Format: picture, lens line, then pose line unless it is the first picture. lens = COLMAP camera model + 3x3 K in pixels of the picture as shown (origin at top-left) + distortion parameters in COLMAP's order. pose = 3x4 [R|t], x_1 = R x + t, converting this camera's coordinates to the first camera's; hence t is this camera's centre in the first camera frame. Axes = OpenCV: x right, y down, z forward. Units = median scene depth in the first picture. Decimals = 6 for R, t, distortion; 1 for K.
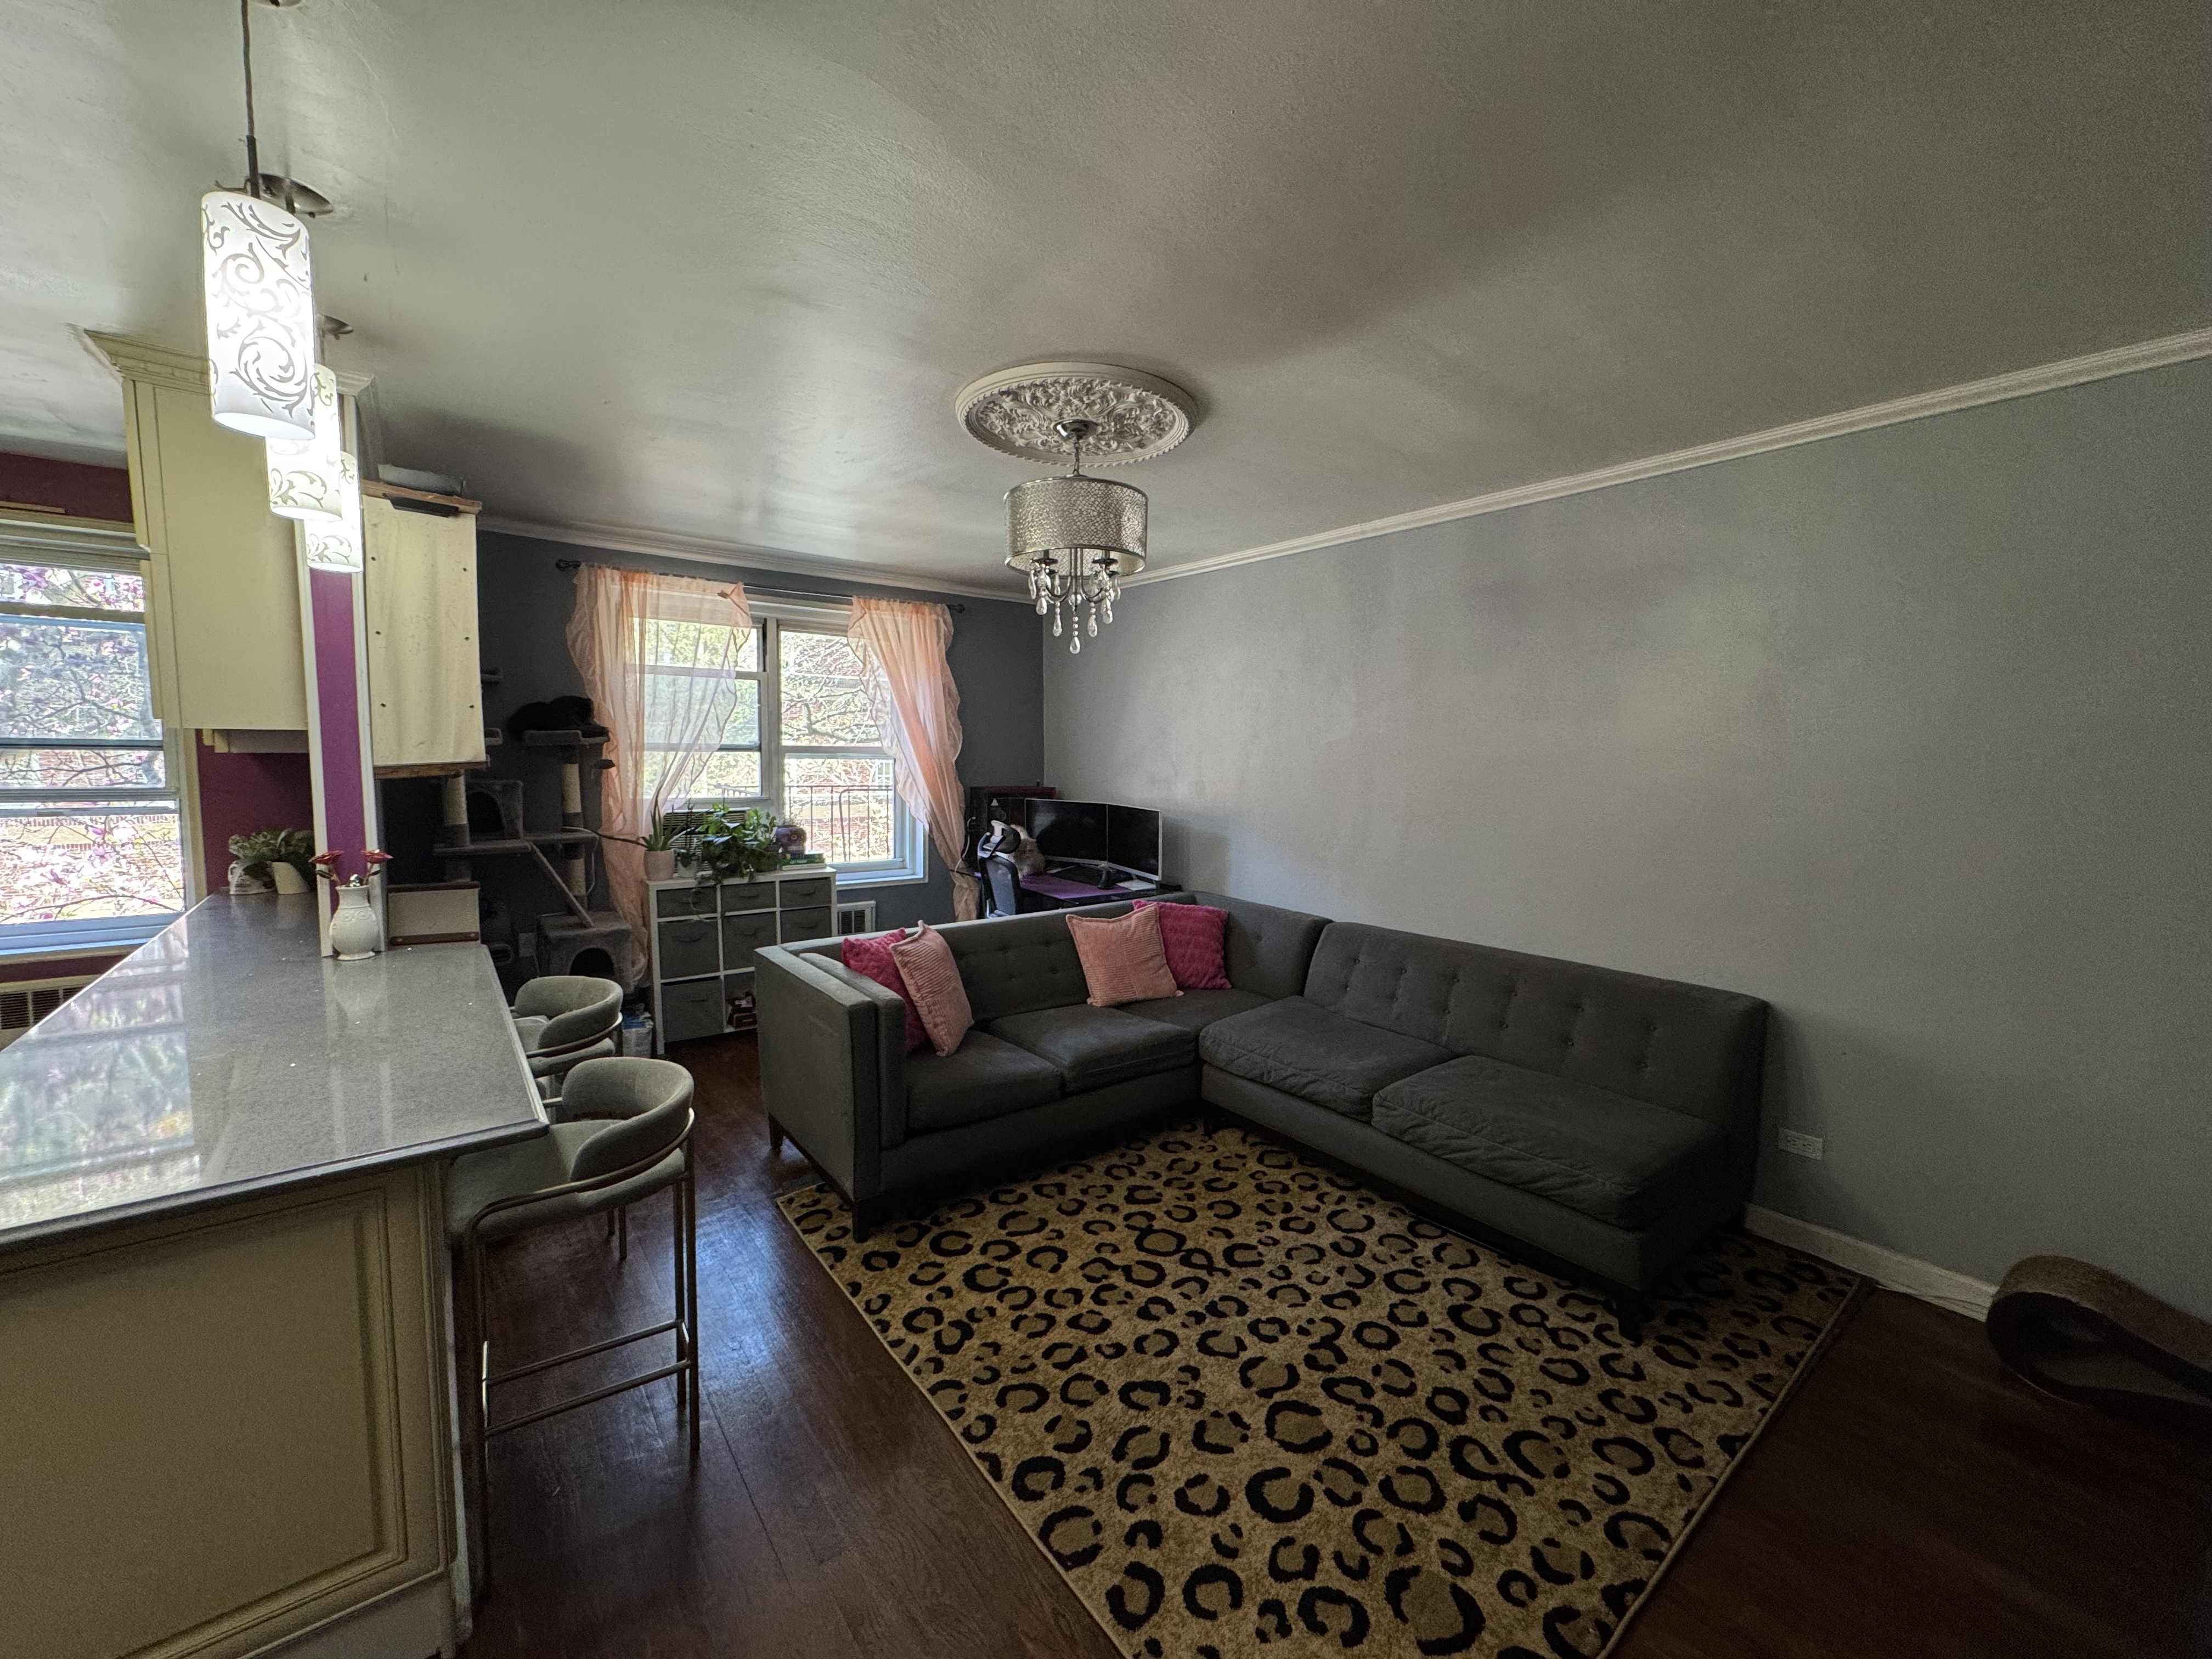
lens RADIAL K [[882.6, 0, 1106.9], [0, 882.6, 824.3], [0, 0, 1]] dist [-0.004669, -0.000351]
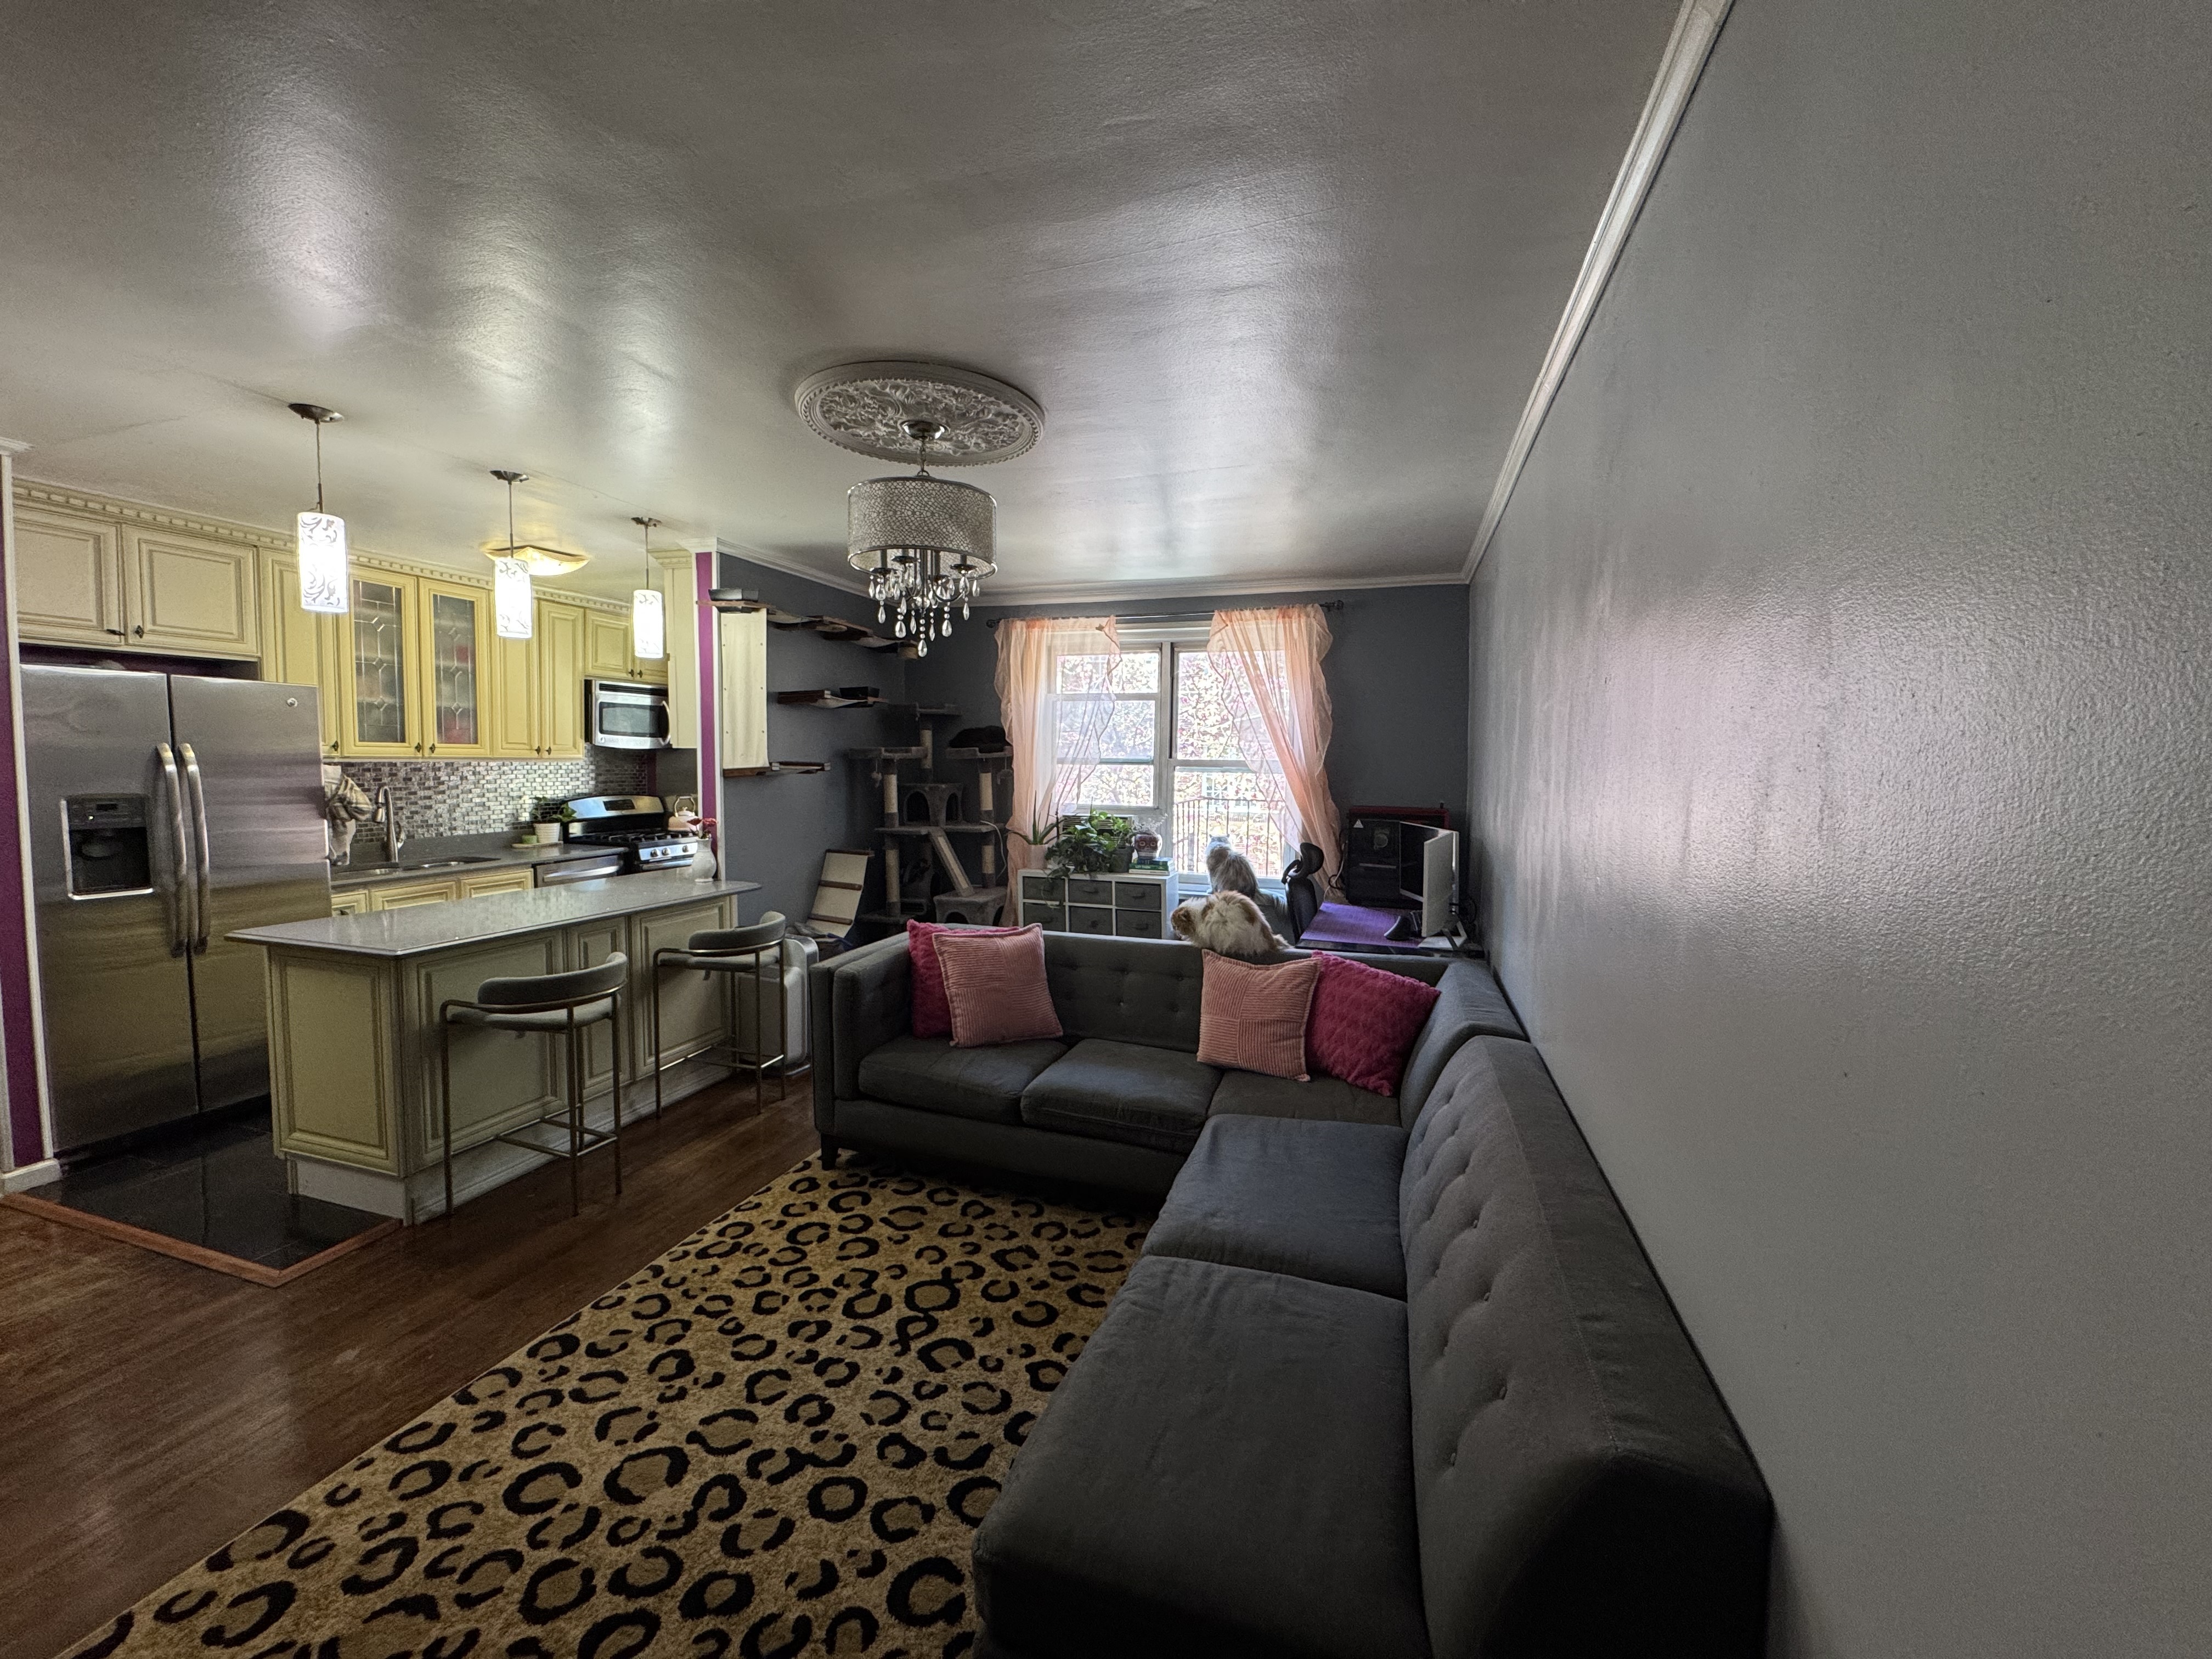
lens RADIAL K [[882.6, 0, 1101.1], [0, 882.6, 825.9], [0, 0, 1]] dist [-0.004669, -0.000351]
pose [[0.555041, 0.055038, -0.830000, 0.960752], [-0.074146, 0.997110, 0.016535, -0.039632], [0.828511, 0.052364, 0.557518, 0.666282]]
